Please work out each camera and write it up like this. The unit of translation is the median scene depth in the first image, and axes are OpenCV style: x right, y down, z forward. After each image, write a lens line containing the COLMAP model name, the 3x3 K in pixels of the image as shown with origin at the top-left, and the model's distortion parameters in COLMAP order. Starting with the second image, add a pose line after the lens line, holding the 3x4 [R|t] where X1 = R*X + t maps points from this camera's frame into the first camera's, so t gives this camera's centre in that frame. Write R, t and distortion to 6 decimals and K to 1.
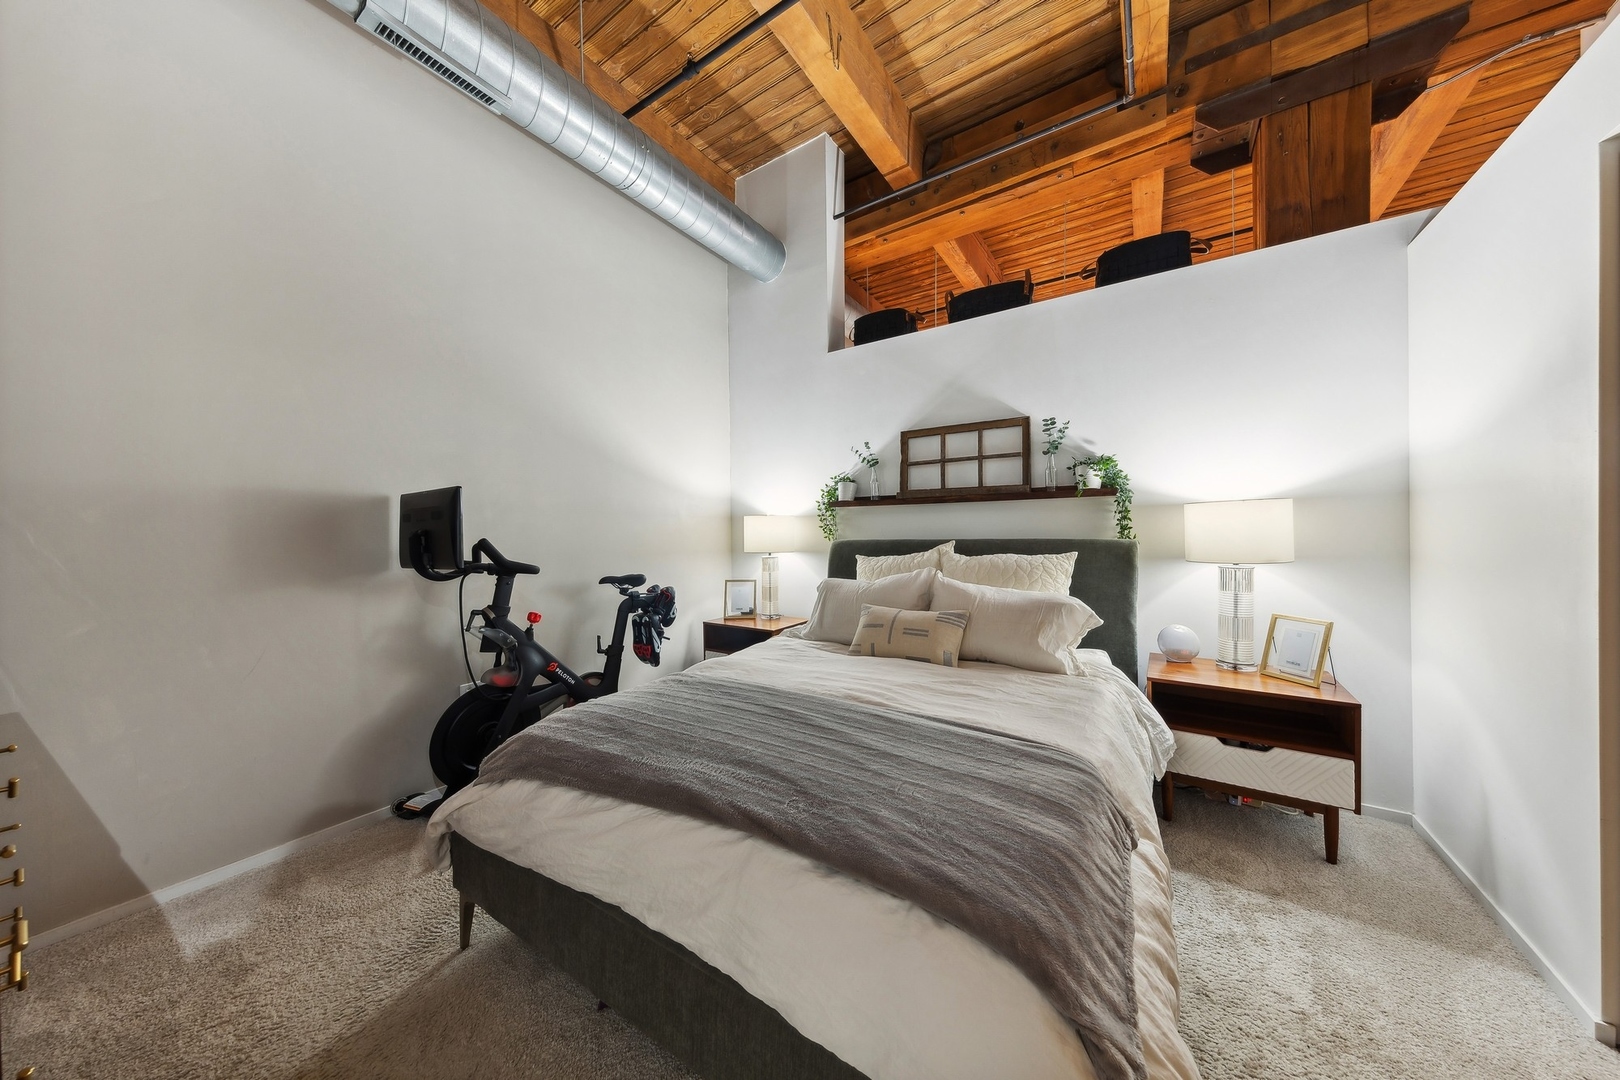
lens RADIAL K [[516.9, 0, 806.8], [0, 516.9, 538.0], [0, 0, 1]] dist [0.008598, -0.001083]
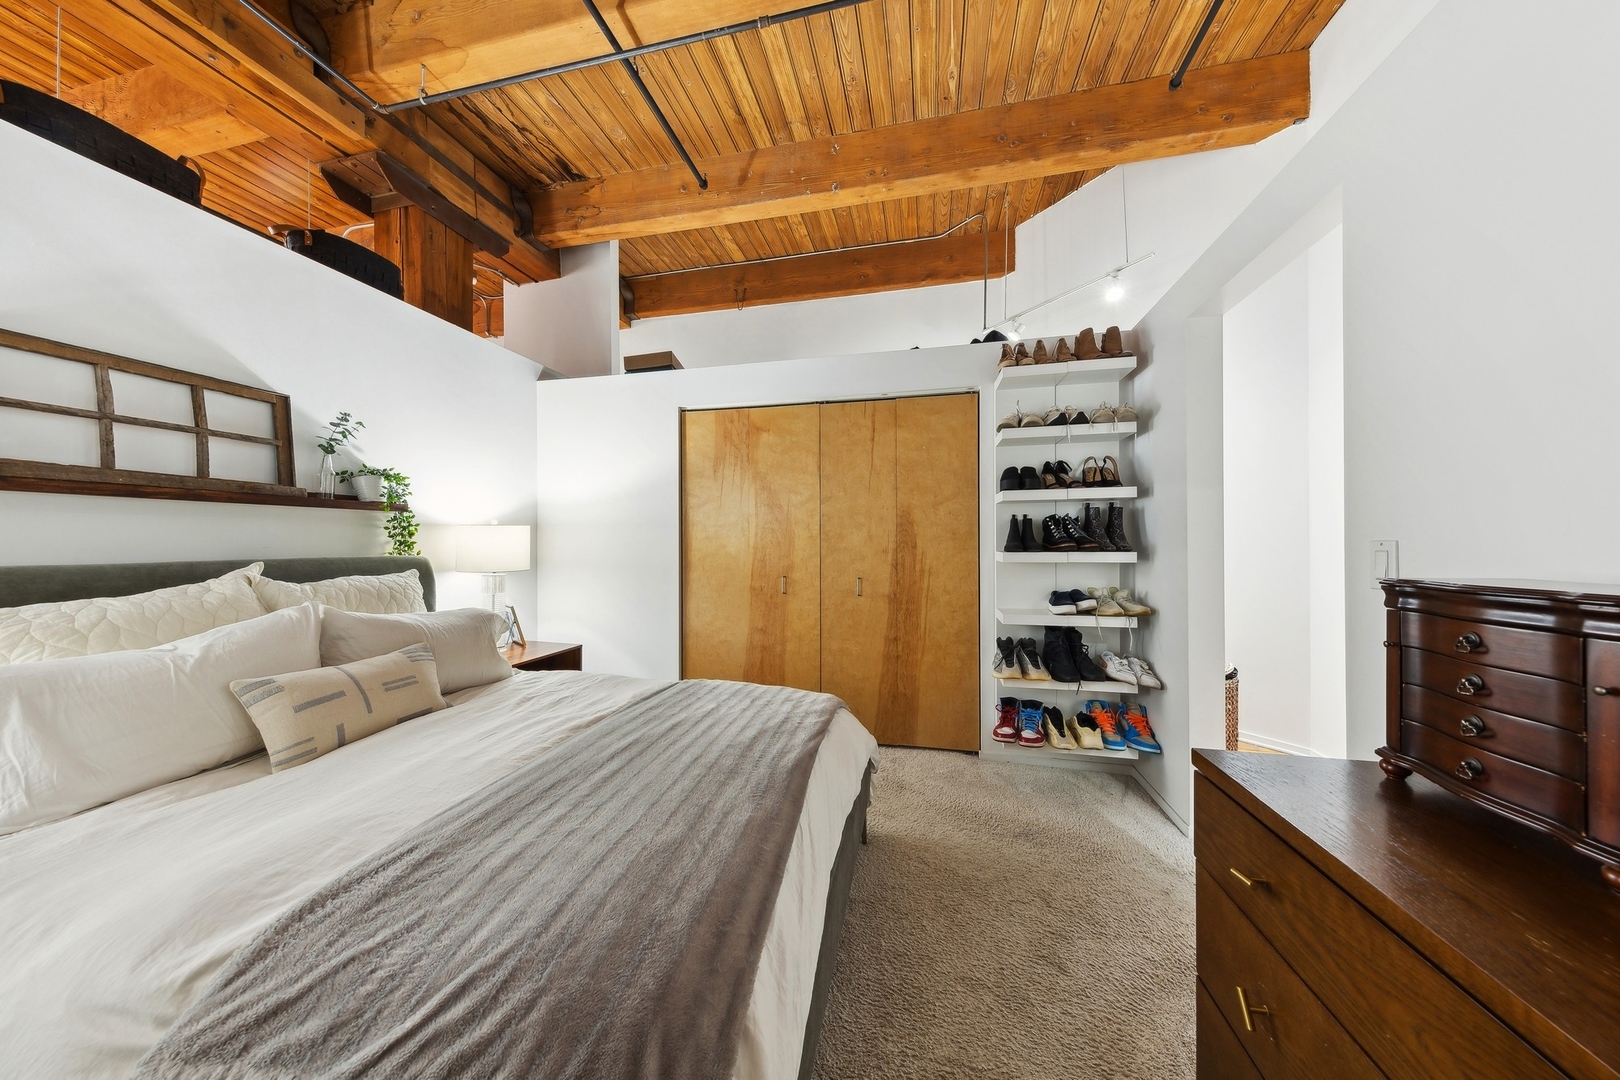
lens RADIAL K [[516.9, 0, 809.6], [0, 516.9, 543.7], [0, 0, 1]] dist [0.008598, -0.001083]
pose [[-0.352003, 0.007158, 0.935972, -0.576115], [0.012330, 0.999919, -0.003010, -0.007672], [-0.935918, 0.010481, -0.352063, 0.581468]]
